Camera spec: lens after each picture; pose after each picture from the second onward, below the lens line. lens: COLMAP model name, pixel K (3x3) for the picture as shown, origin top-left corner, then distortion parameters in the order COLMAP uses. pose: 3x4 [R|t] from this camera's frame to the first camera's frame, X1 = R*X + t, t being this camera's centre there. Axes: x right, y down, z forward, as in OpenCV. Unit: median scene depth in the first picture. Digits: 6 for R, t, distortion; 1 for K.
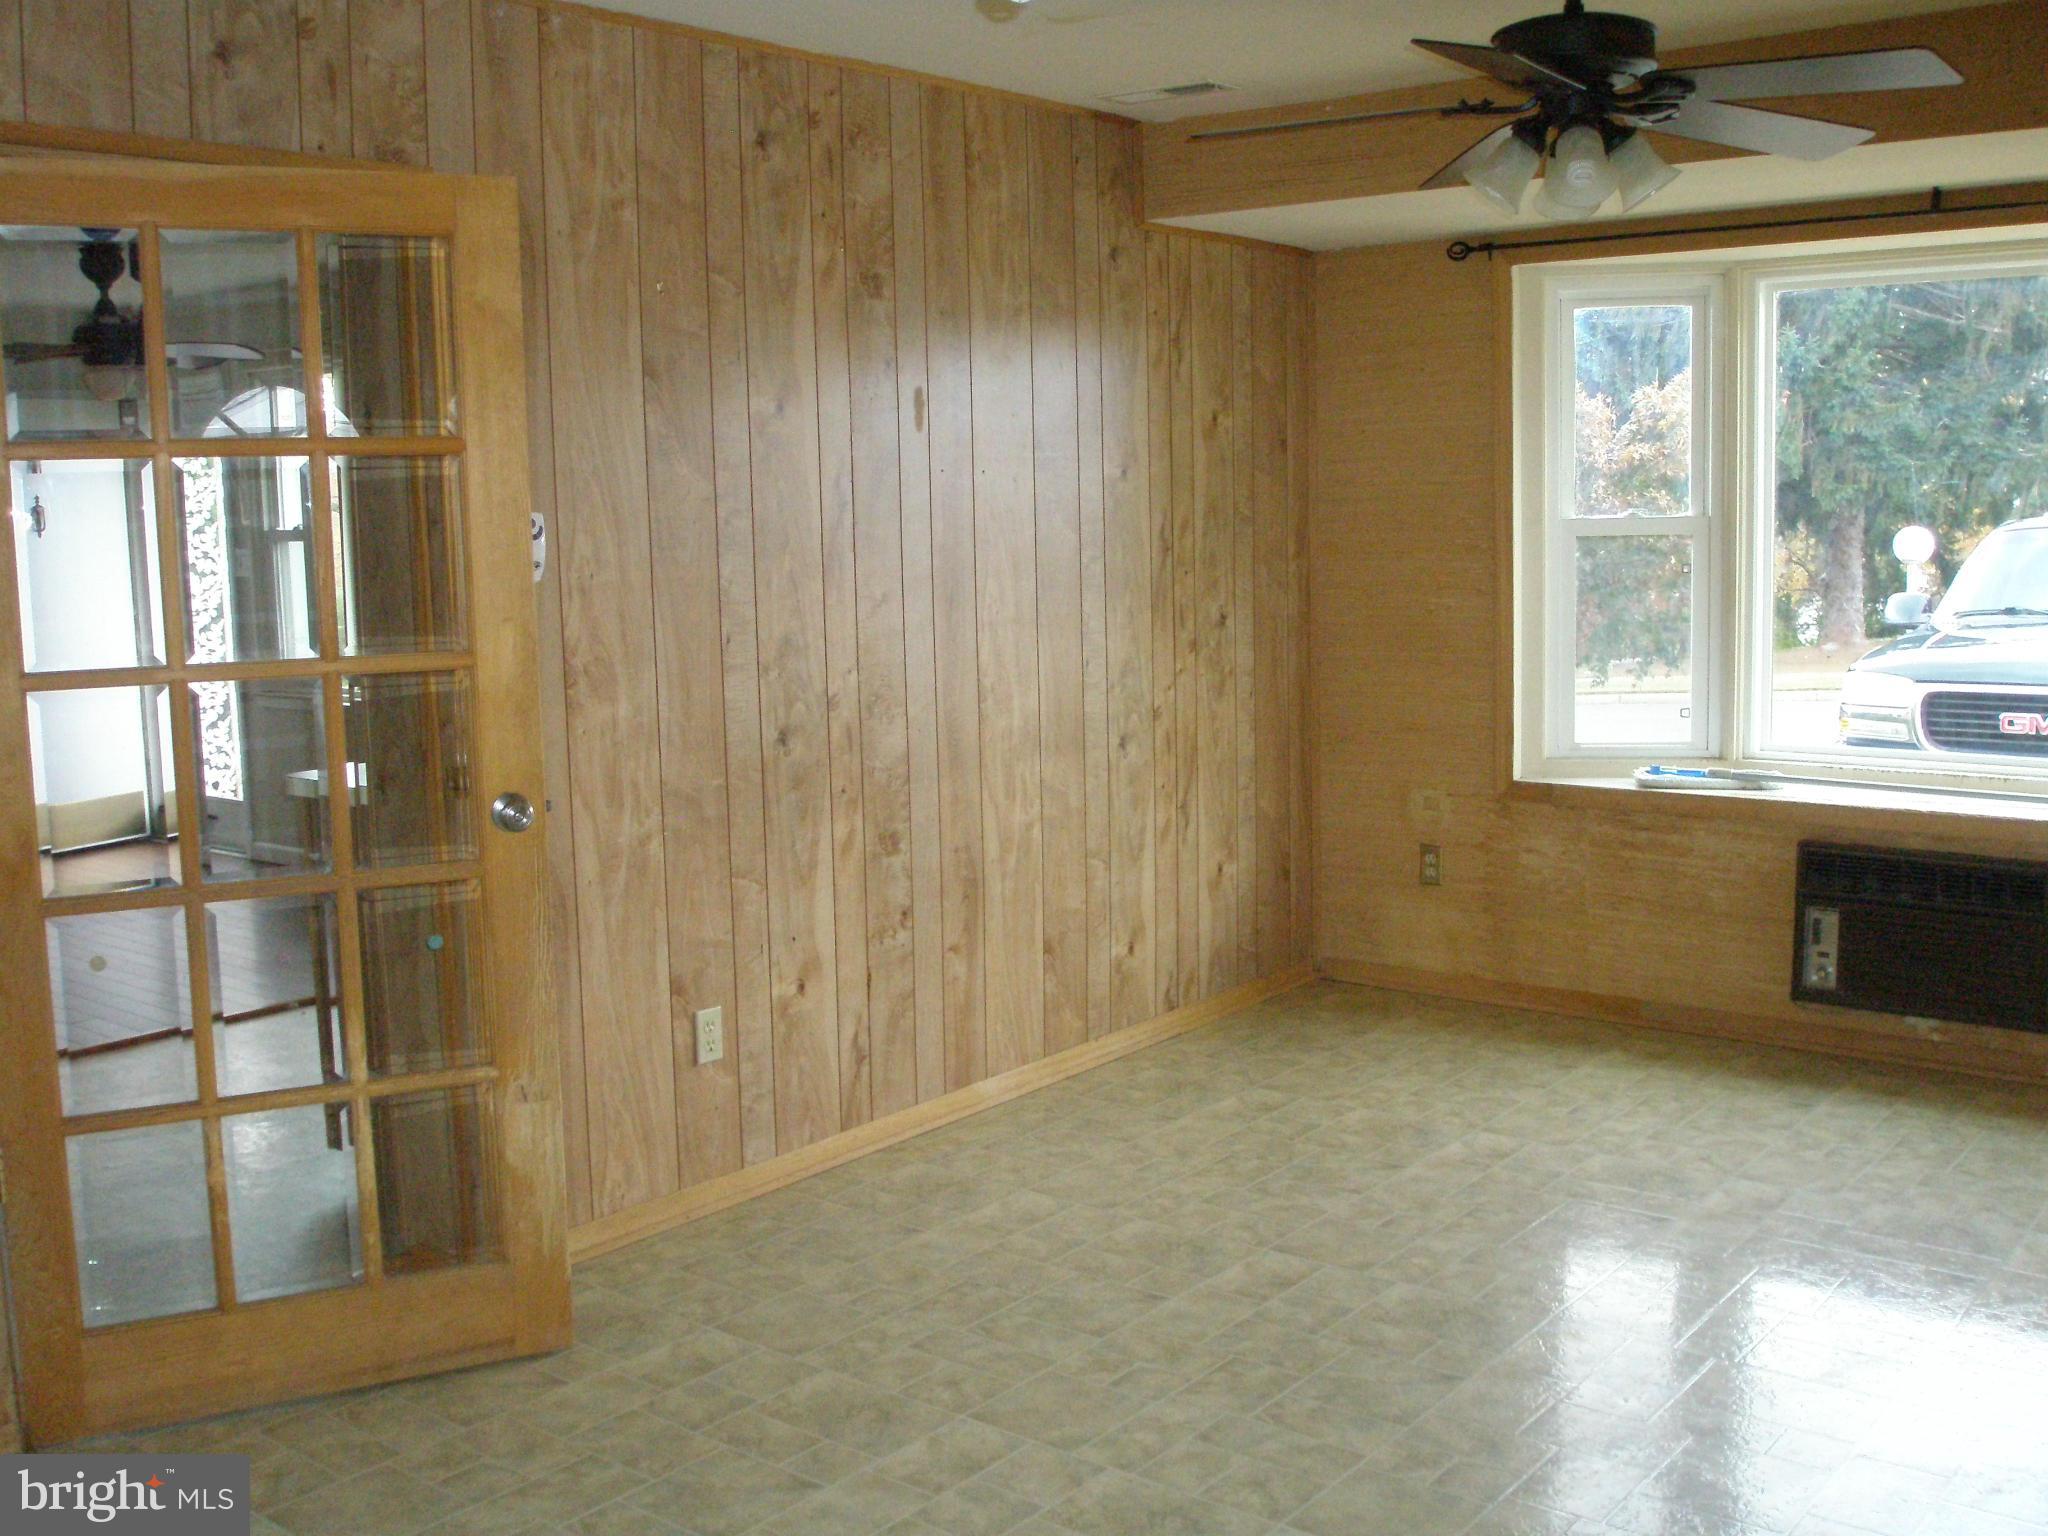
lens RADIAL K [[2058.9, 0, 1024.1], [0, 2058.9, 770.1], [0, 0, 1]] dist [-0.087055, 0.000000]
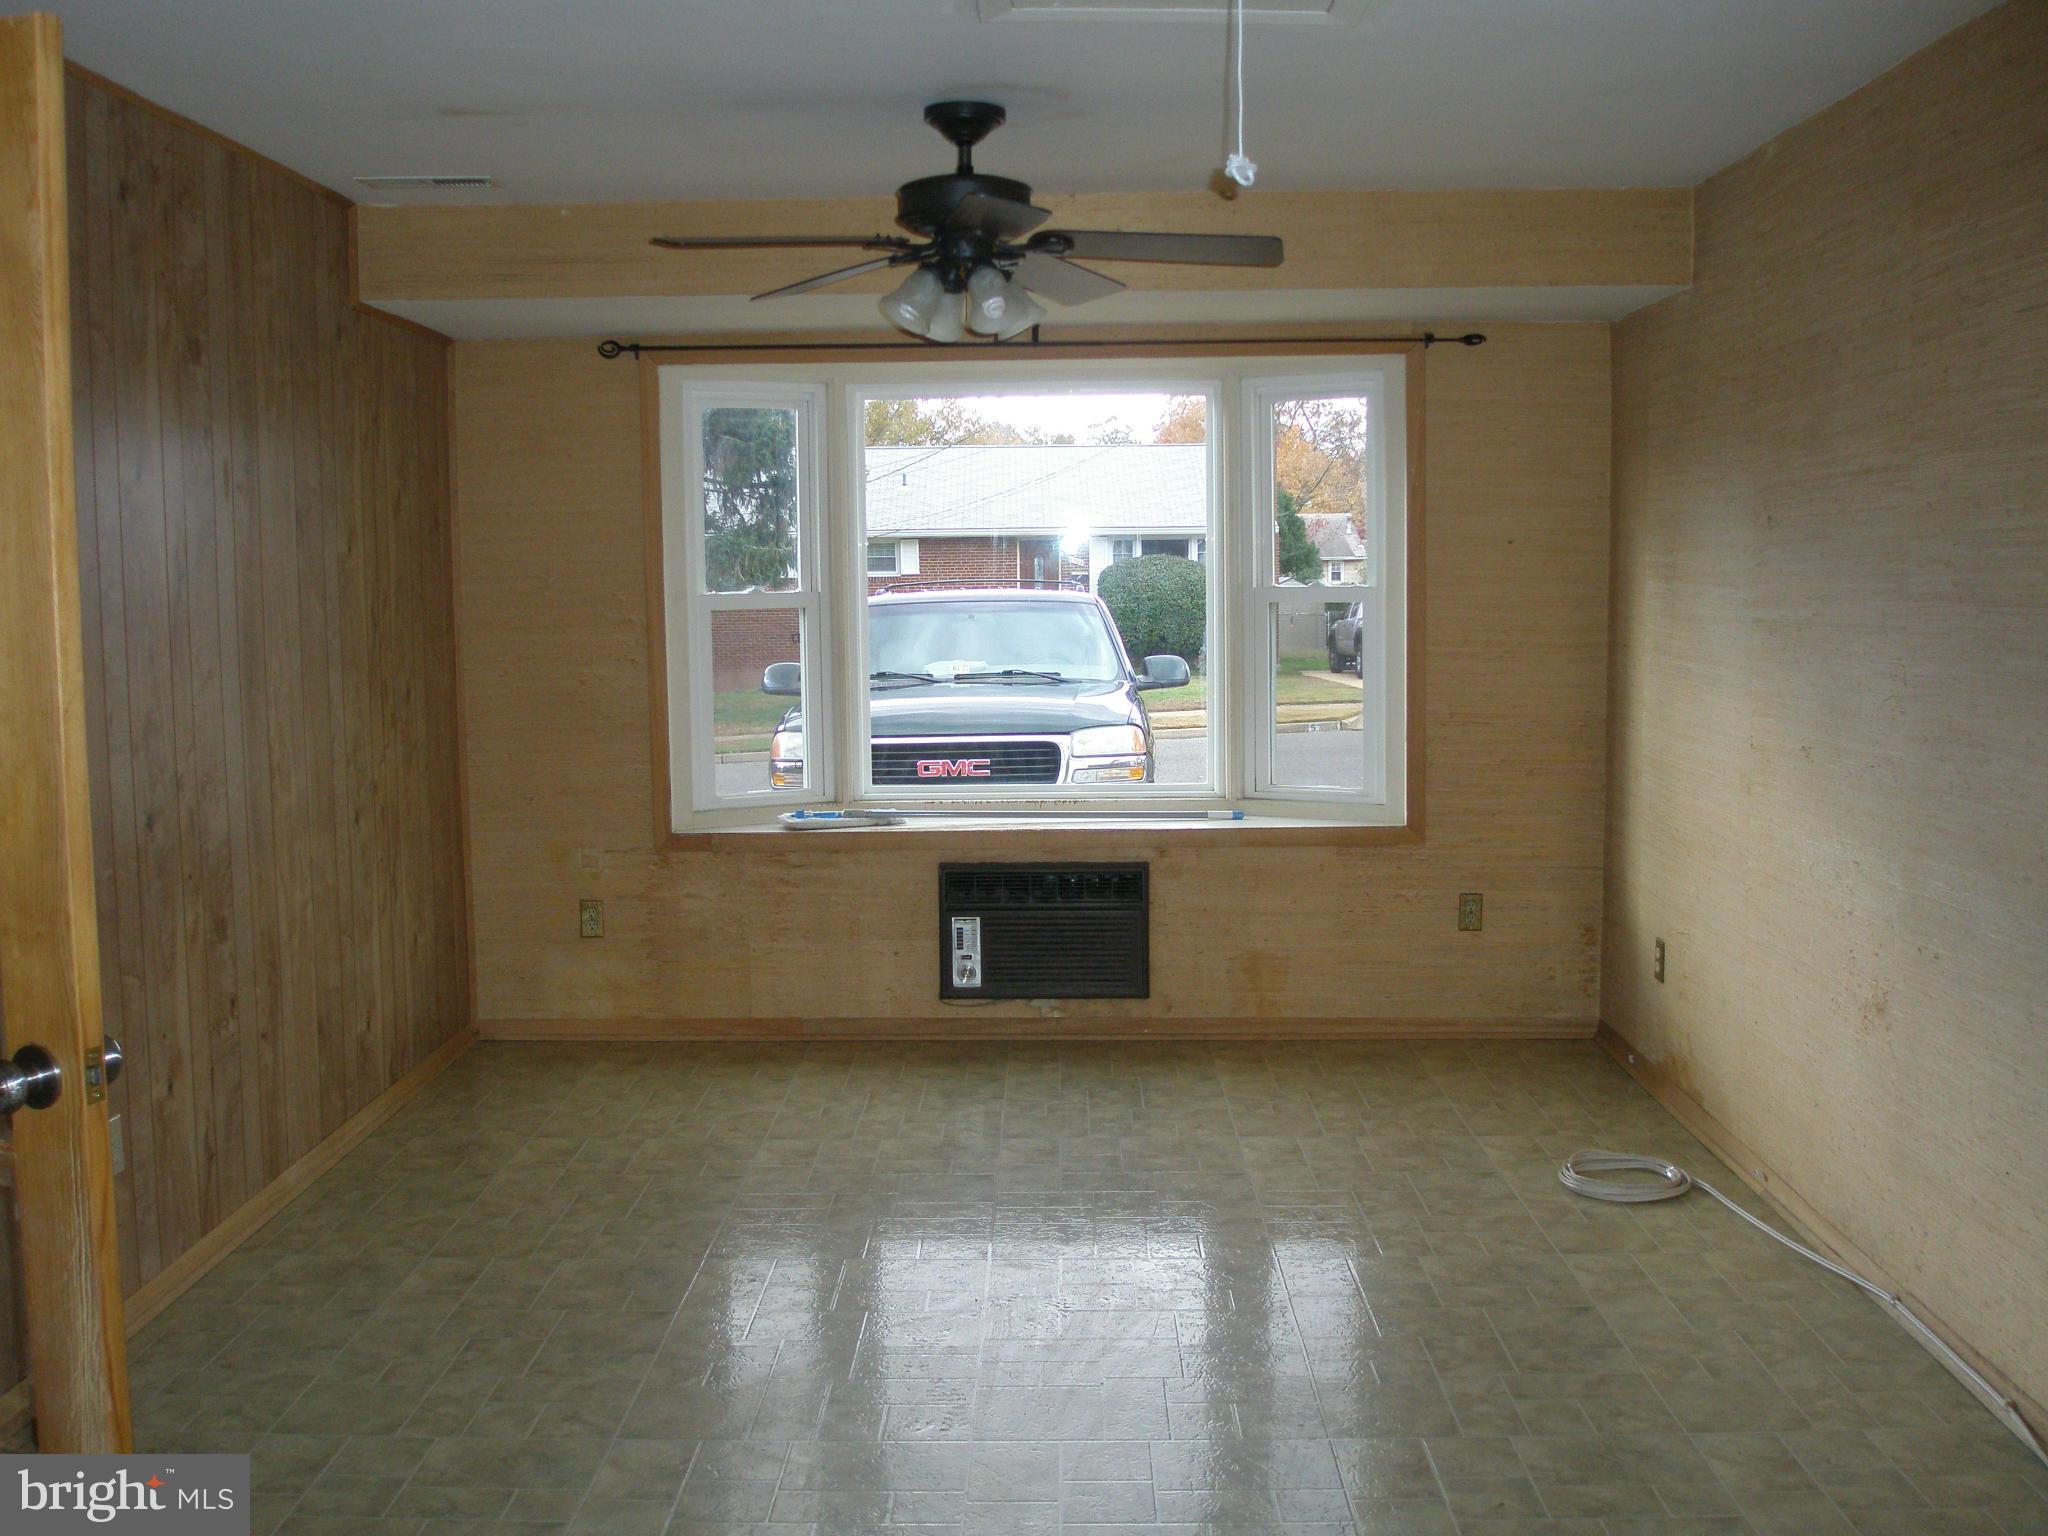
lens RADIAL K [[2058.9, 0, 1033.7], [0, 2058.9, 759.0], [0, 0, 1]] dist [-0.087055, 0.000000]
pose [[0.788898, -0.044701, 0.612897, -0.306615], [0.074570, 0.996944, -0.023272, 0.005971], [-0.609984, 0.064063, 0.789820, 0.016047]]
